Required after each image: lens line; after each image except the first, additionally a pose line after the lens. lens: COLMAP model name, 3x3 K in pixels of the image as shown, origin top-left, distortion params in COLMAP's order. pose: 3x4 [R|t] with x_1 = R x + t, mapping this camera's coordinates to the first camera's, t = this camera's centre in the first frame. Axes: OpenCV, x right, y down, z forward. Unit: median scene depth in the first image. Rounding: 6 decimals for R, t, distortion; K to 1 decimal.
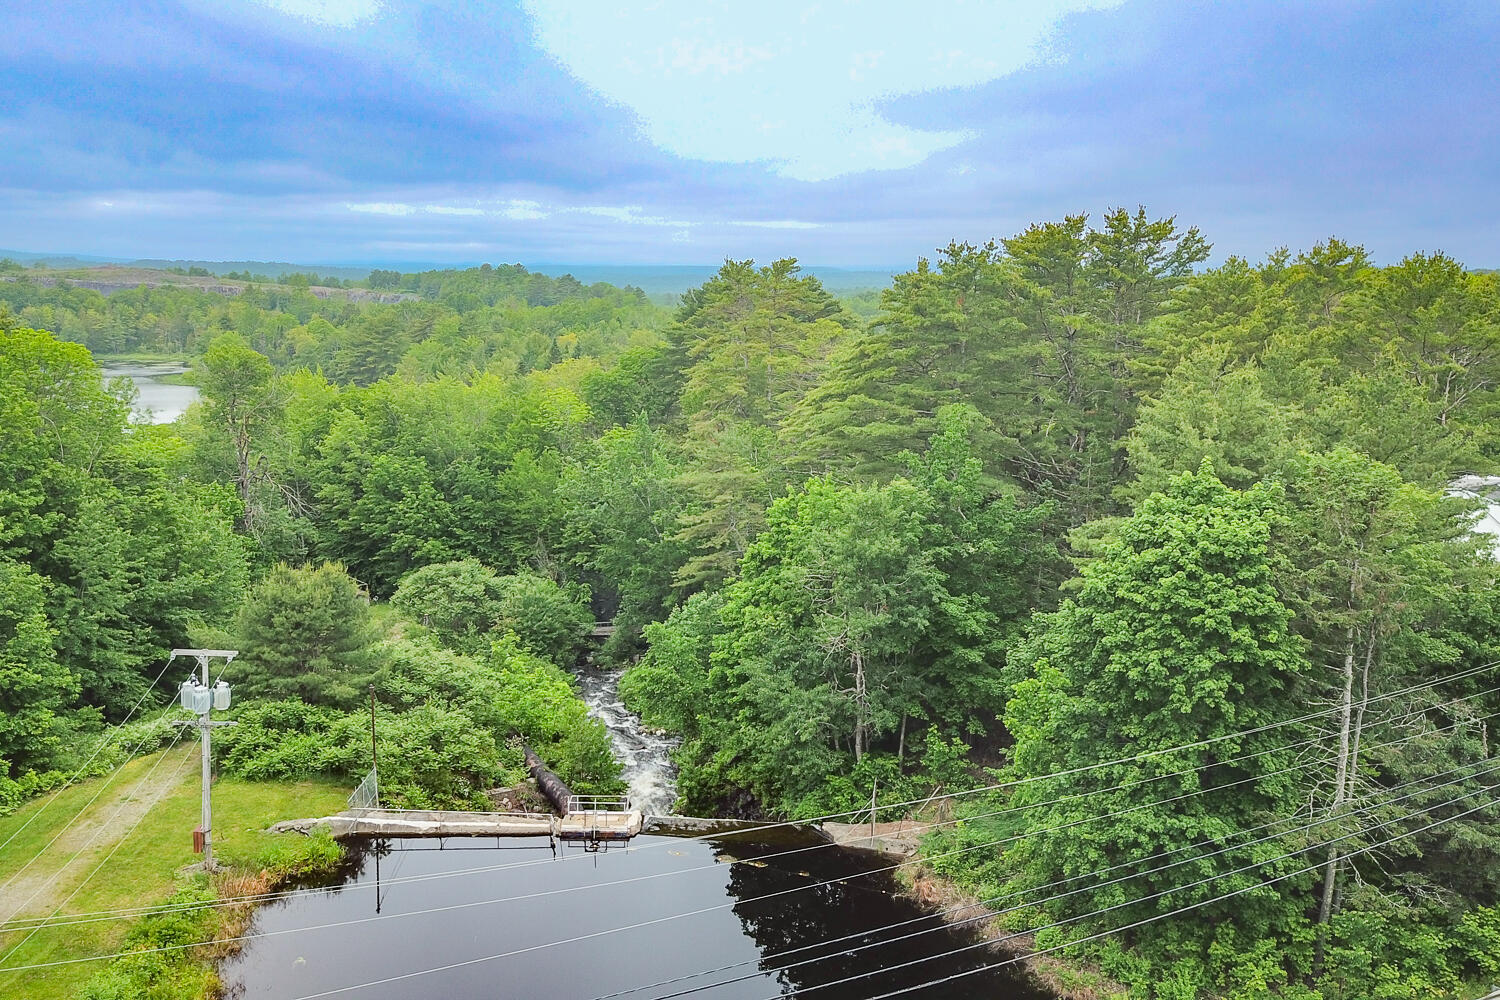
lens RADIAL K [[1339.8, 0, 750.0], [0, 1339.8, 500.0], [0, 0, 1]] dist [0.058033, -0.164908]
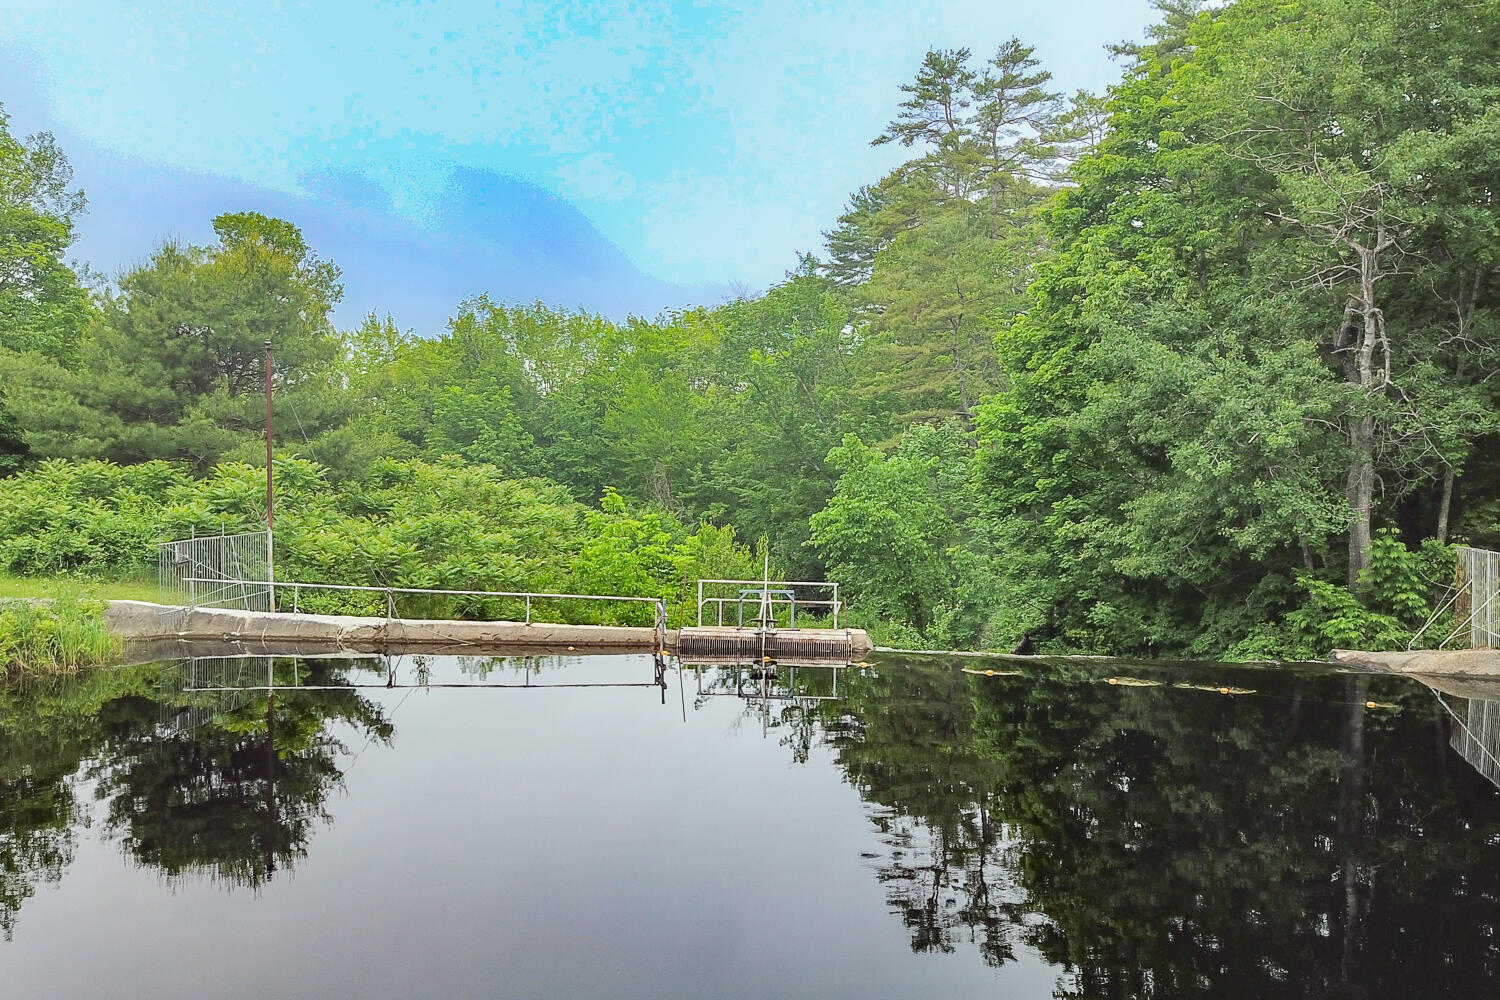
lens RADIAL K [[1339.8, 0, 750.0], [0, 1339.8, 500.0], [0, 0, 1]] dist [0.058033, -0.164908]
pose [[0.995306, -0.003540, -0.096717, -0.066535], [-0.008681, 0.992037, -0.125648, 0.208185], [0.096391, 0.125898, 0.987349, 0.492212]]
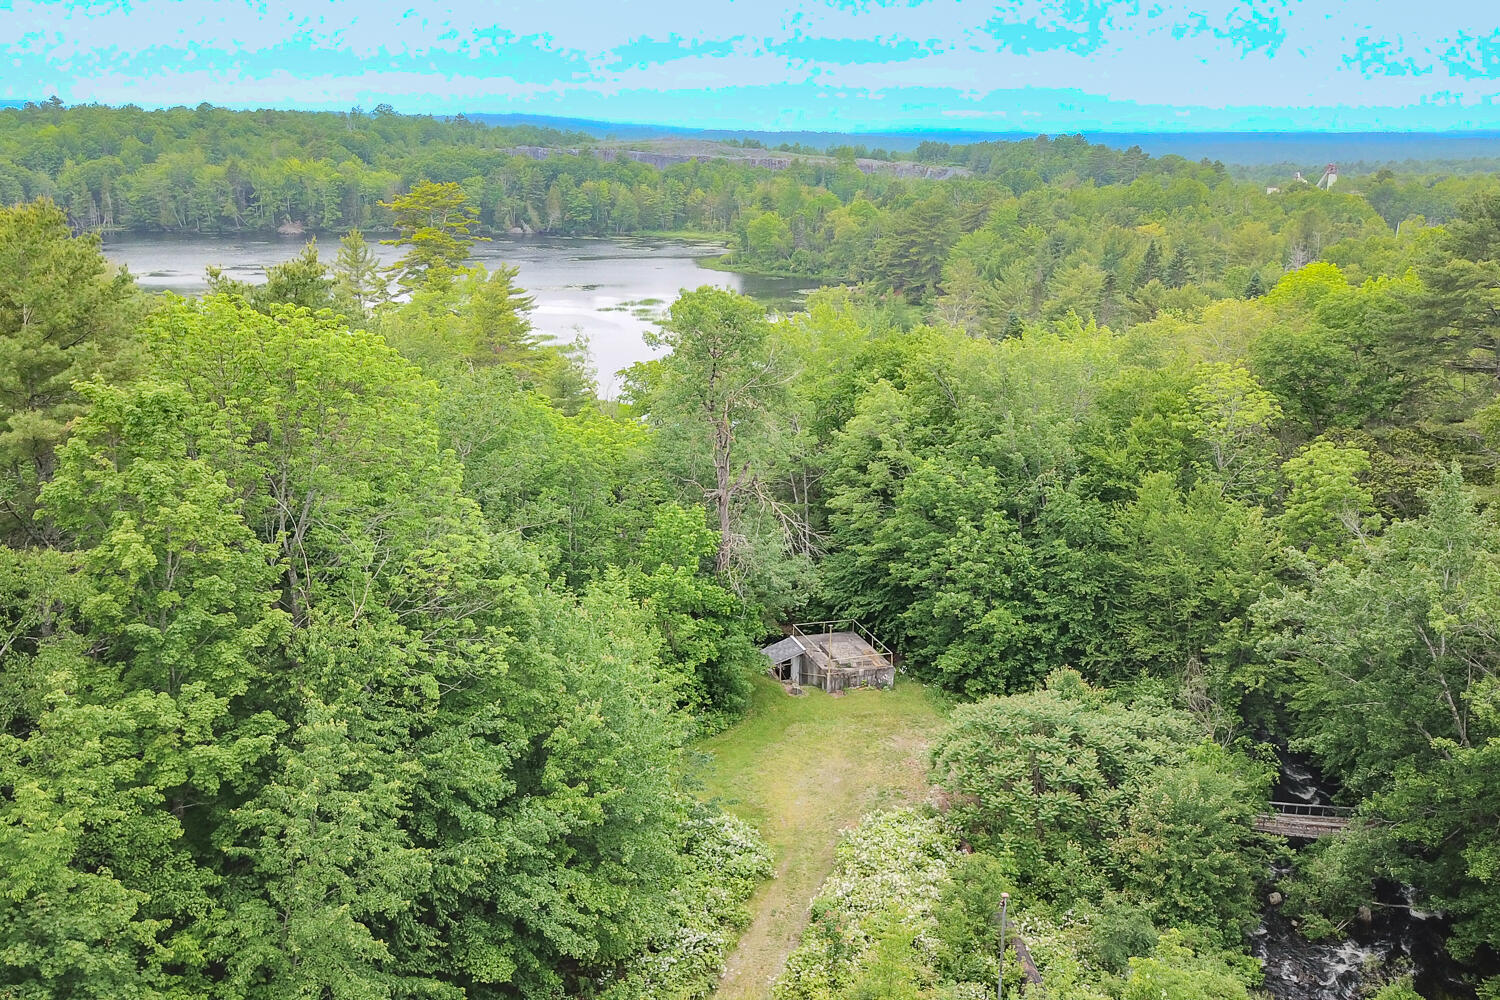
lens RADIAL K [[1336.3, 0, 750.0], [0, 1336.3, 500.0], [0, 0, 1]] dist [-0.001597, 0.005416]
pose [[0.924379, 0.096029, -0.369192, -0.198406], [-0.060561, 0.992465, 0.106513, -0.129684], [0.376638, -0.076100, 0.923229, 0.650268]]
